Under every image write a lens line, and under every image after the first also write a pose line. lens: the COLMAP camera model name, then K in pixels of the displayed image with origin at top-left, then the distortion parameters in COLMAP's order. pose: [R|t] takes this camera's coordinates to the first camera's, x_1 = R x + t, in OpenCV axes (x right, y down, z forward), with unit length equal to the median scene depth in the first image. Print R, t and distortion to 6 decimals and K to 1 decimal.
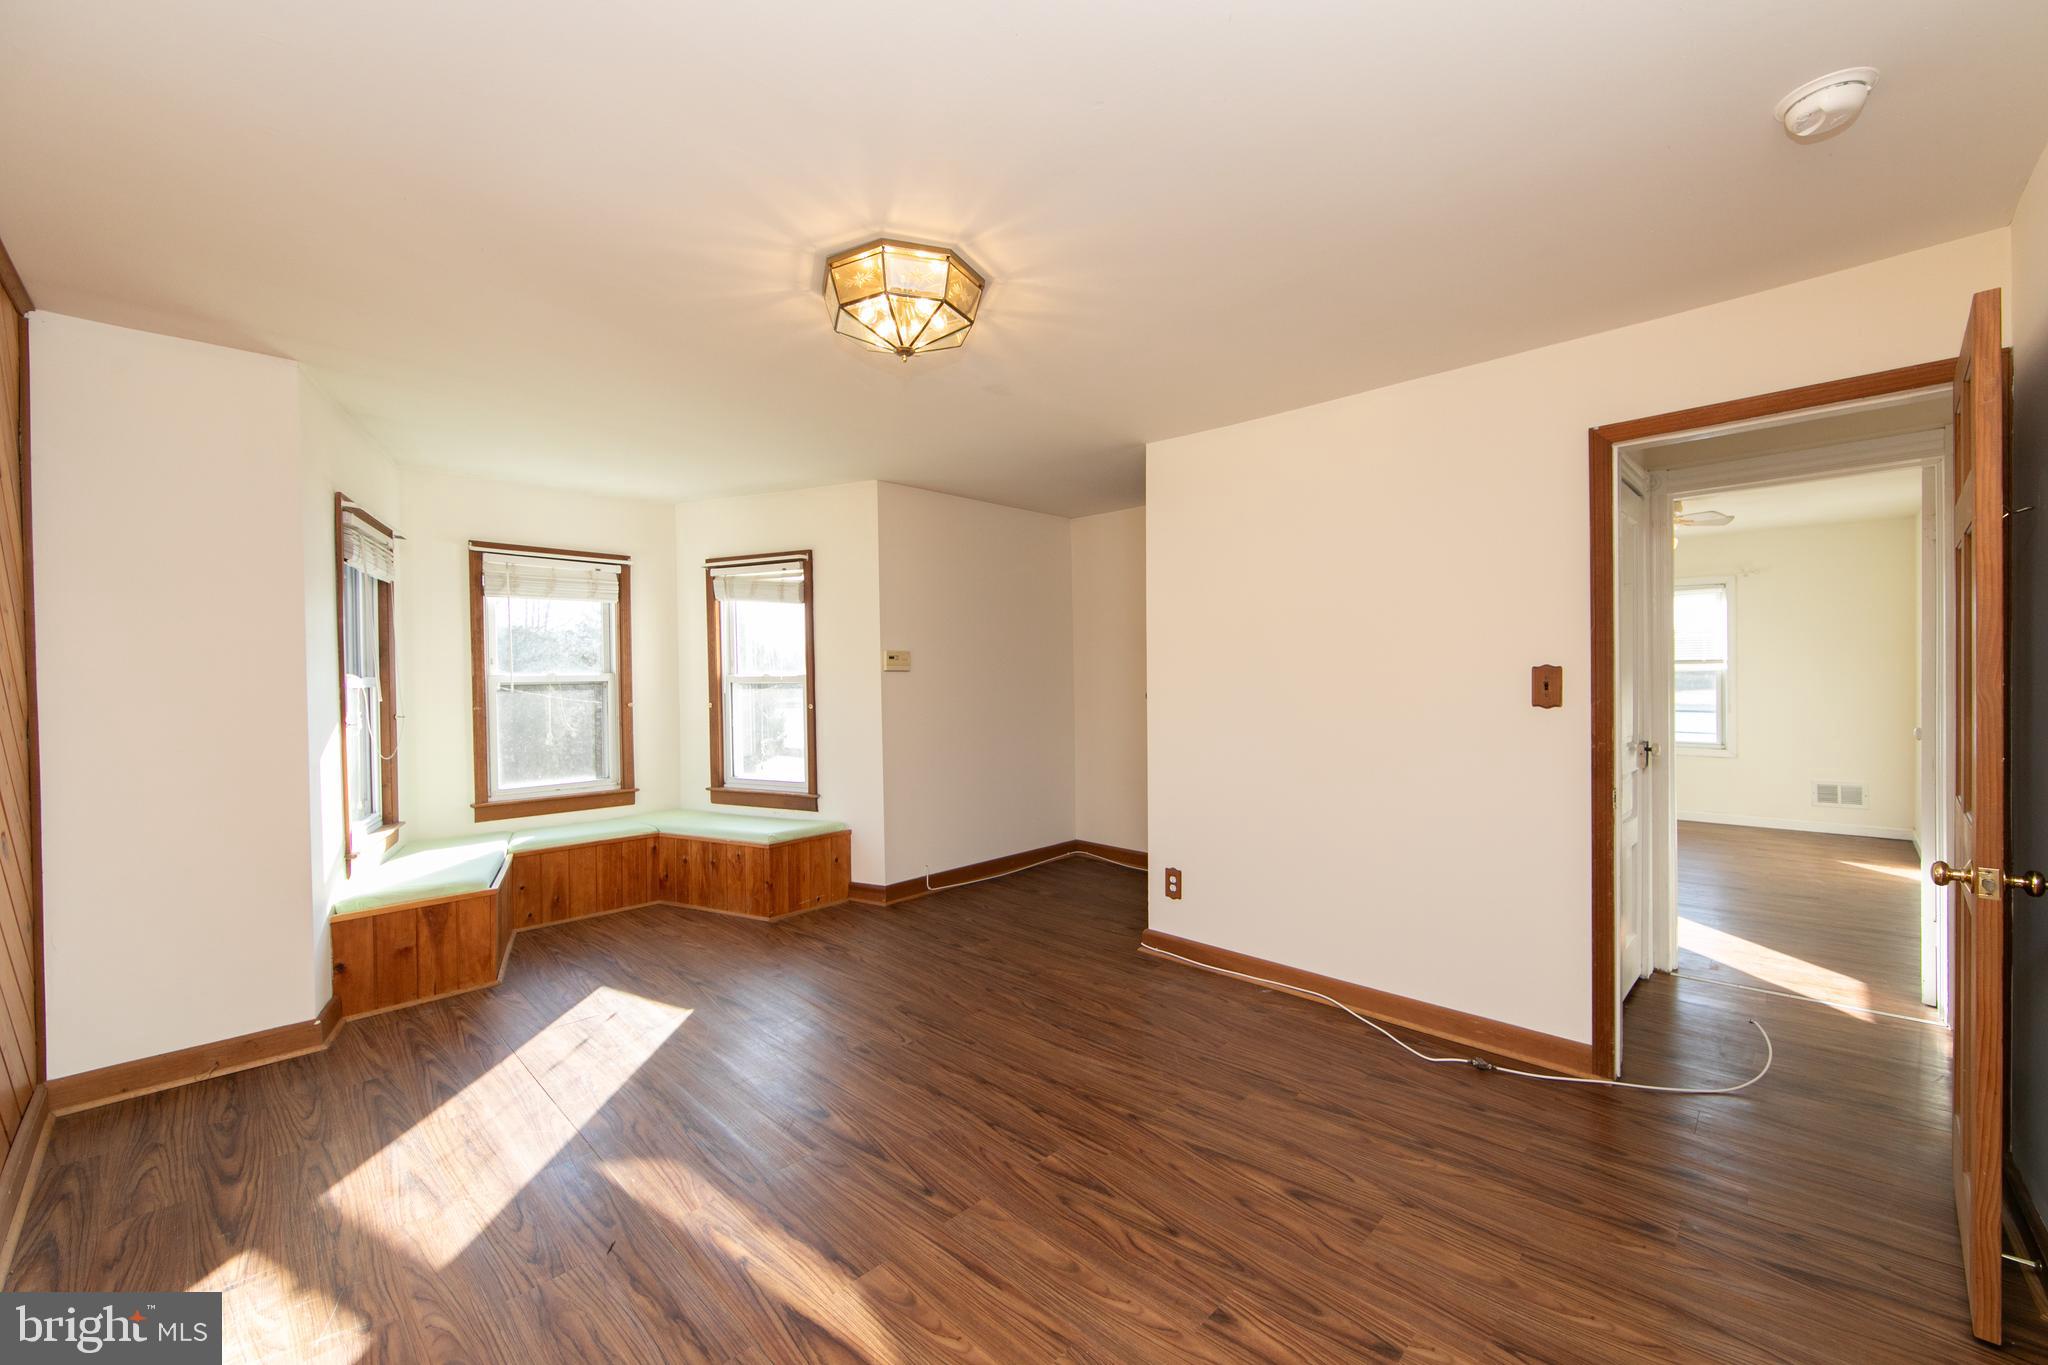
lens RADIAL K [[828.9, 0, 1031.4], [0, 828.9, 680.5], [0, 0, 1]] dist [0.000570, 0.000133]
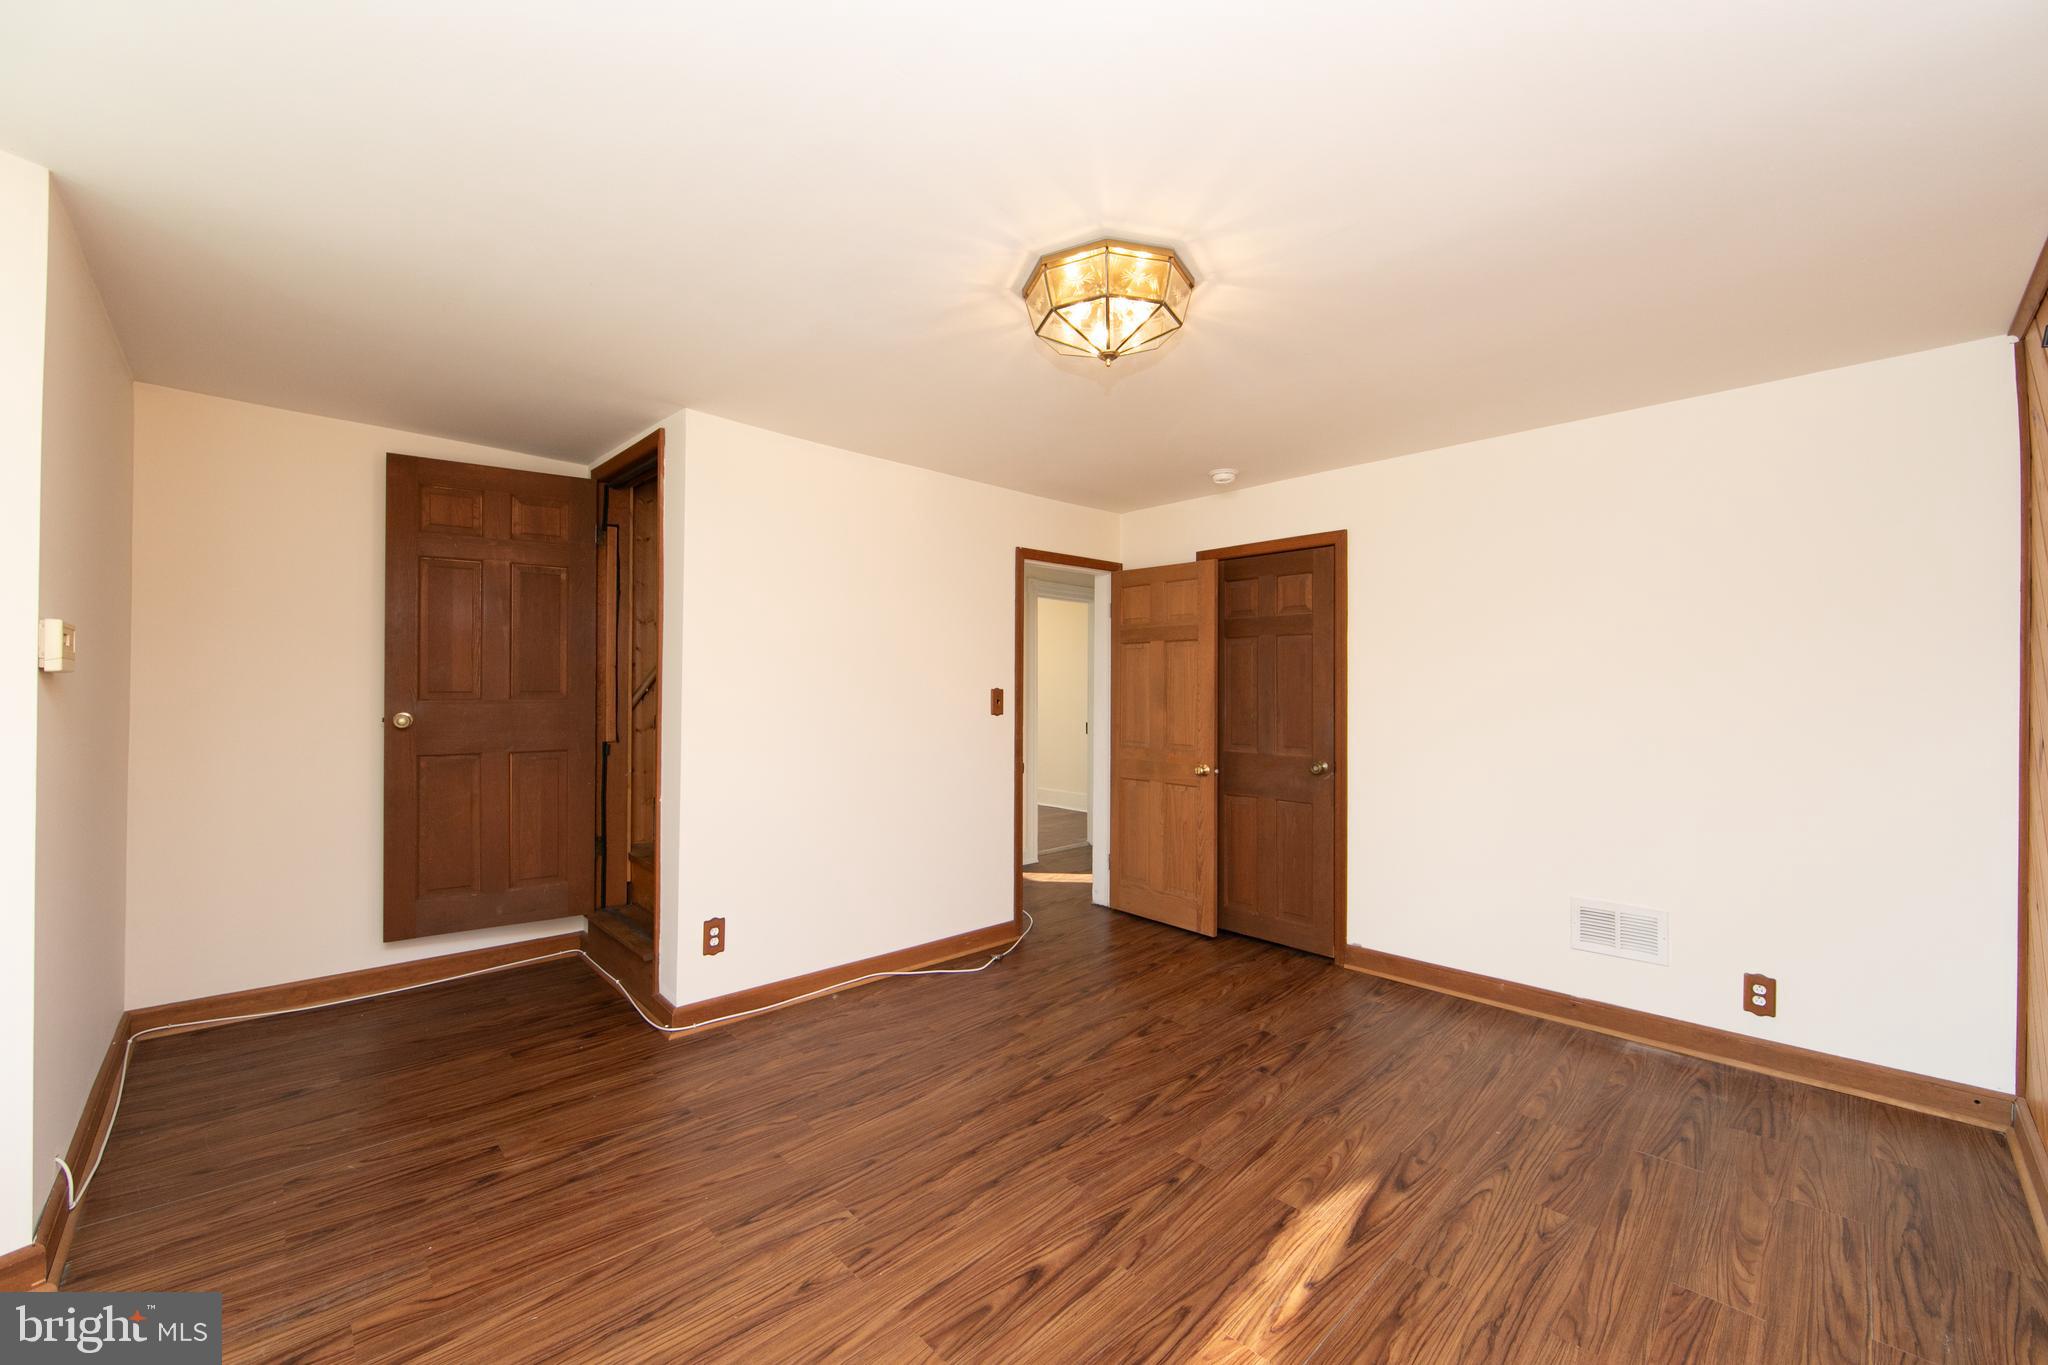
lens RADIAL K [[828.9, 0, 1031.4], [0, 828.9, 680.5], [0, 0, 1]] dist [0.000570, 0.000133]
pose [[-0.001565, 0.023067, 0.999733, -1.076809], [-0.001151, 0.999733, -0.023069, 0.003582], [-0.999998, -0.001187, -0.001538, 1.065226]]
